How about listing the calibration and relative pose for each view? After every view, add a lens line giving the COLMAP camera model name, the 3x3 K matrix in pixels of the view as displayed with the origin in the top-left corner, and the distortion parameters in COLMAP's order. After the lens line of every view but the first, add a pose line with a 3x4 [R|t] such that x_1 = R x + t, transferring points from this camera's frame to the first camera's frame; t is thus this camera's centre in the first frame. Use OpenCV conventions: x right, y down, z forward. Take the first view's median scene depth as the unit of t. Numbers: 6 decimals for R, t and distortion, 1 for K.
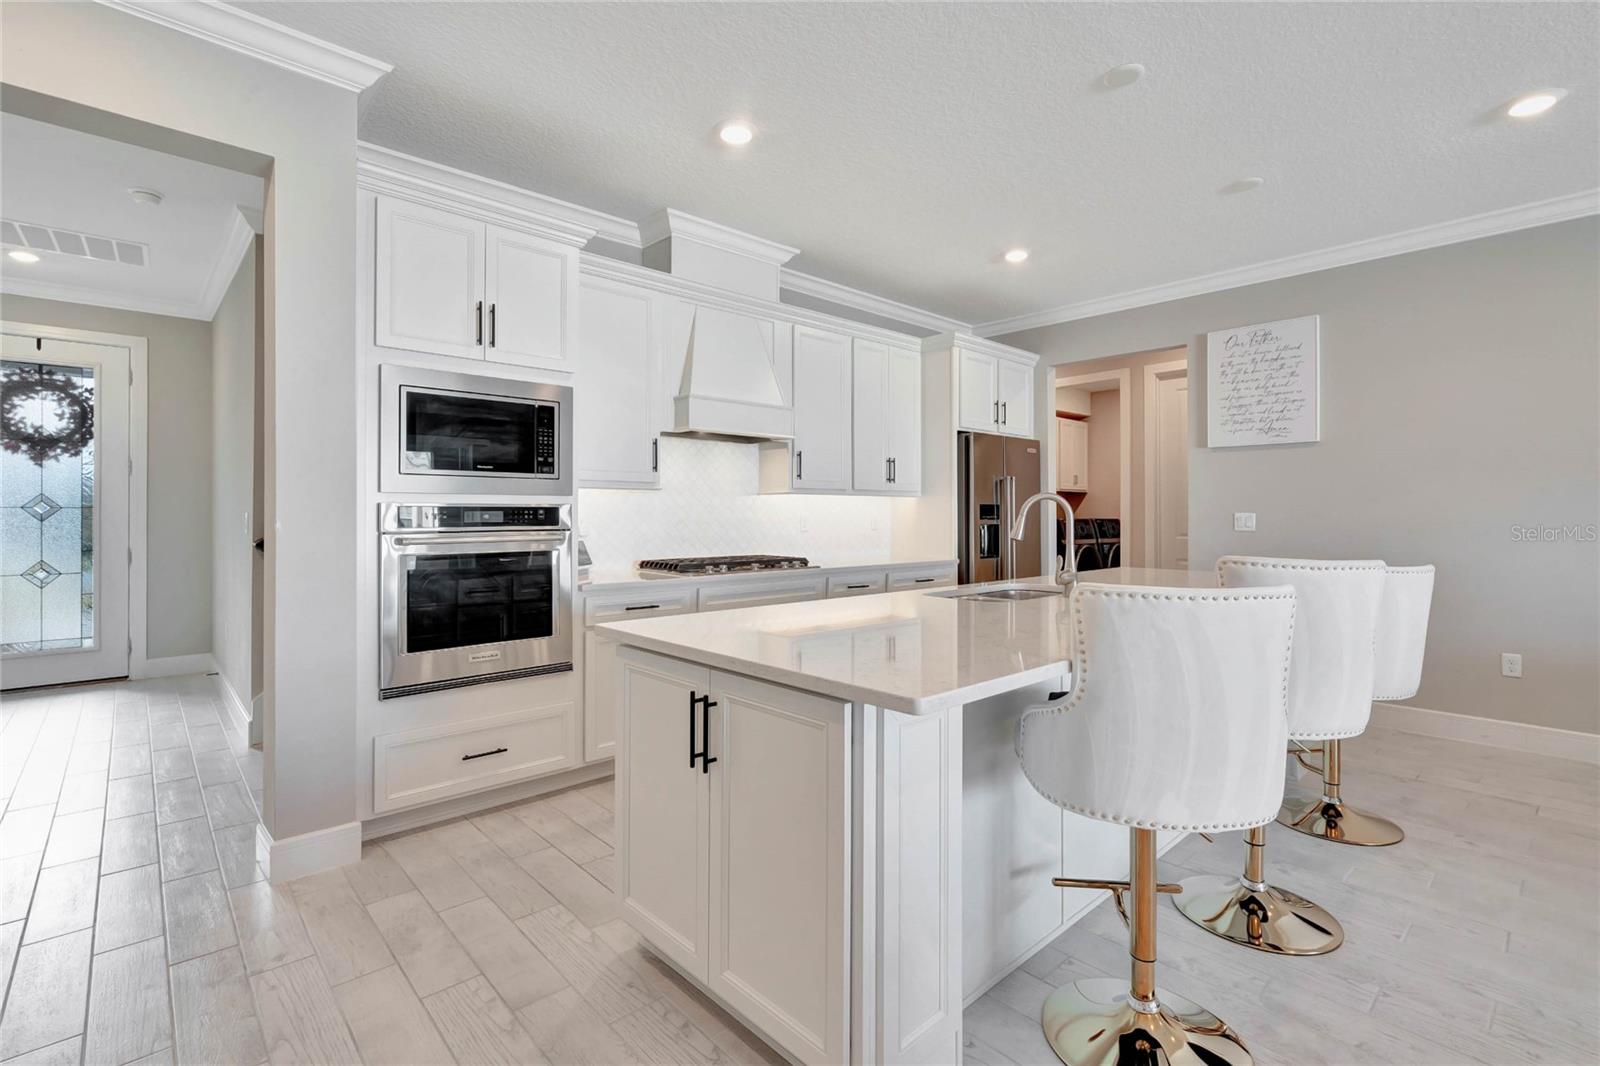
lens RADIAL K [[738.1, 0, 805.2], [0, 738.1, 513.7], [0, 0, 1]] dist [-0.016592, 0.000260]
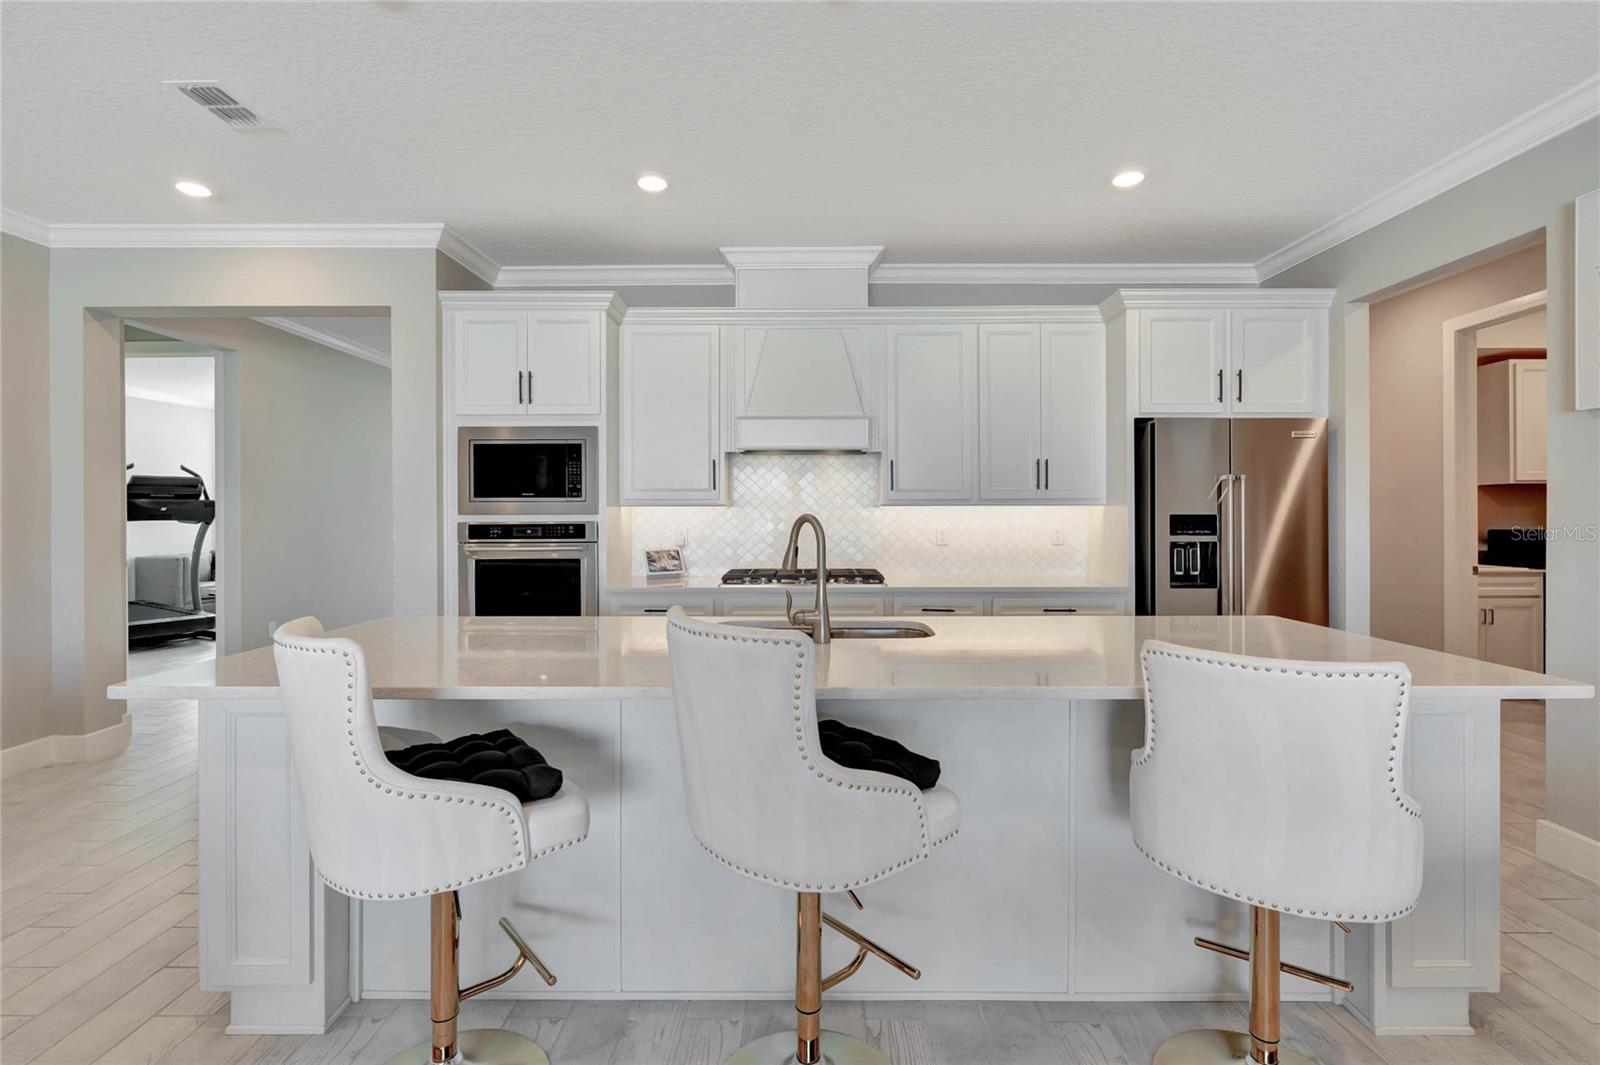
lens RADIAL K [[727.9, 0, 798.4], [0, 727.9, 512.8], [0, 0, 1]] dist [-0.013018, 0.000654]
pose [[0.728005, -0.001340, -0.685571, 0.538731], [0.003812, 0.999991, 0.002094, -0.020189], [0.685562, -0.004138, 0.728003, 0.245886]]
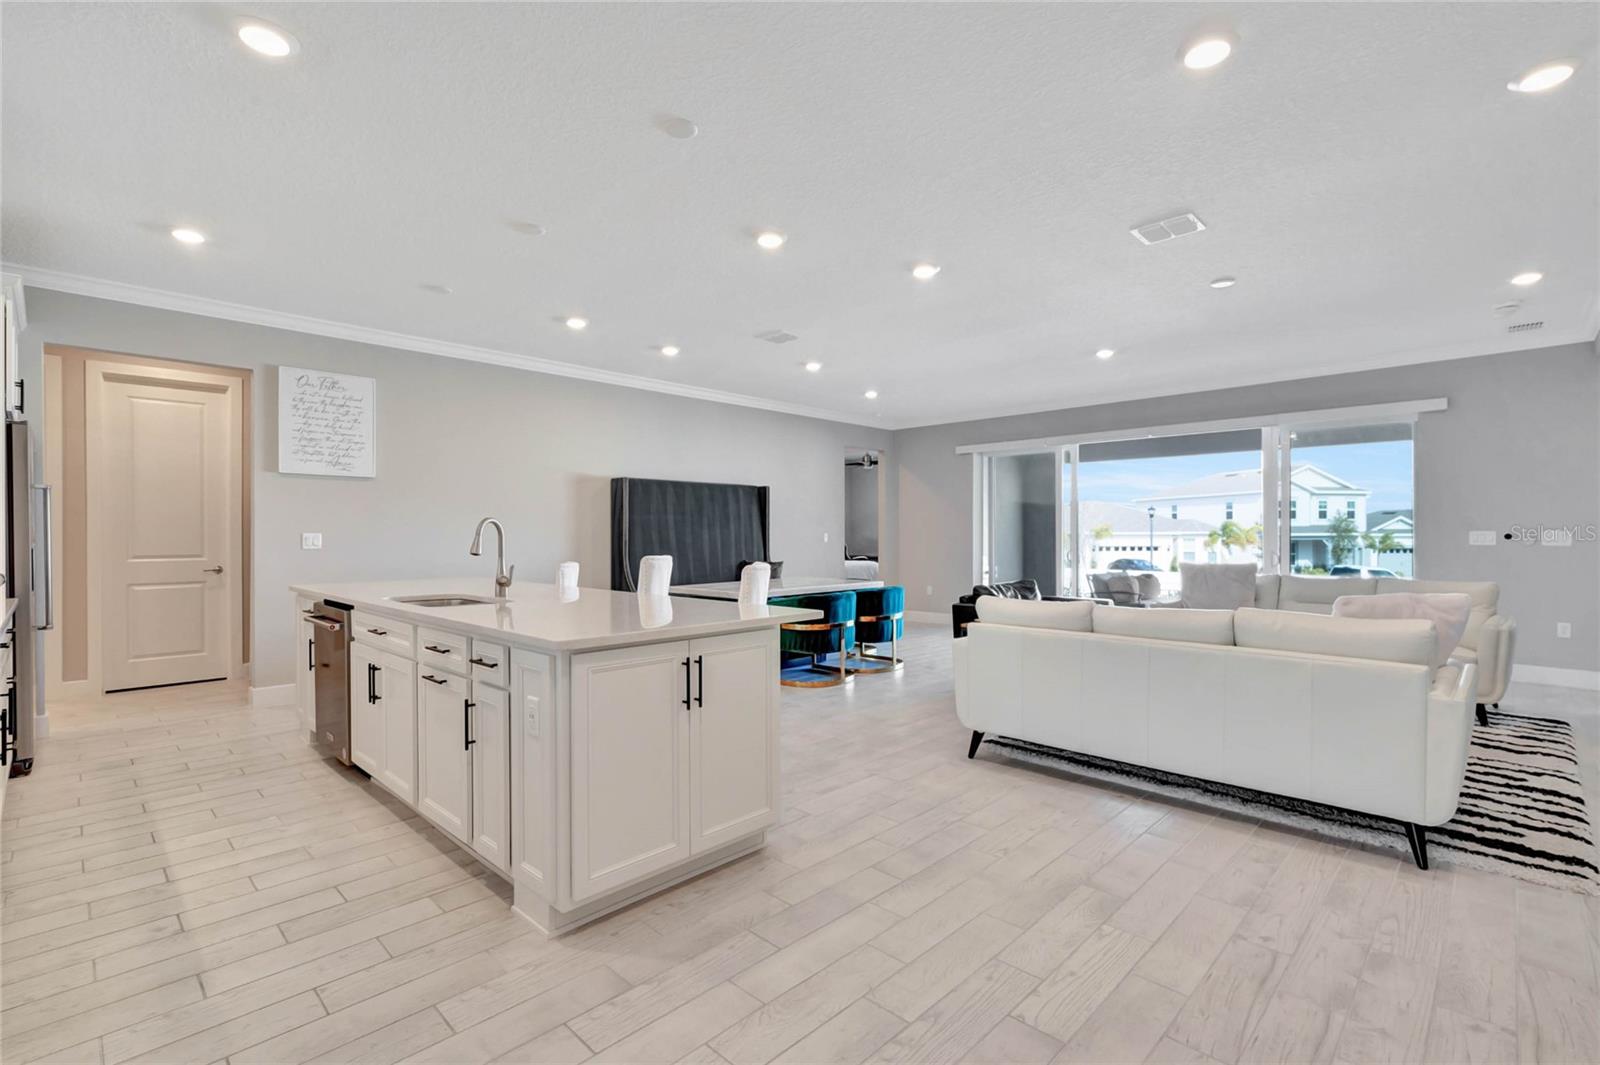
lens RADIAL K [[718.7, 0, 800.0], [0, 718.7, 532.5], [0, 0, 1]] dist [-0.009143, 0.000945]
pose [[-0.048682, 0.001341, 0.998813, -0.593991], [-0.000350, 0.999999, -0.001360, -0.001069], [-0.998814, -0.000416, -0.048682, 0.319543]]
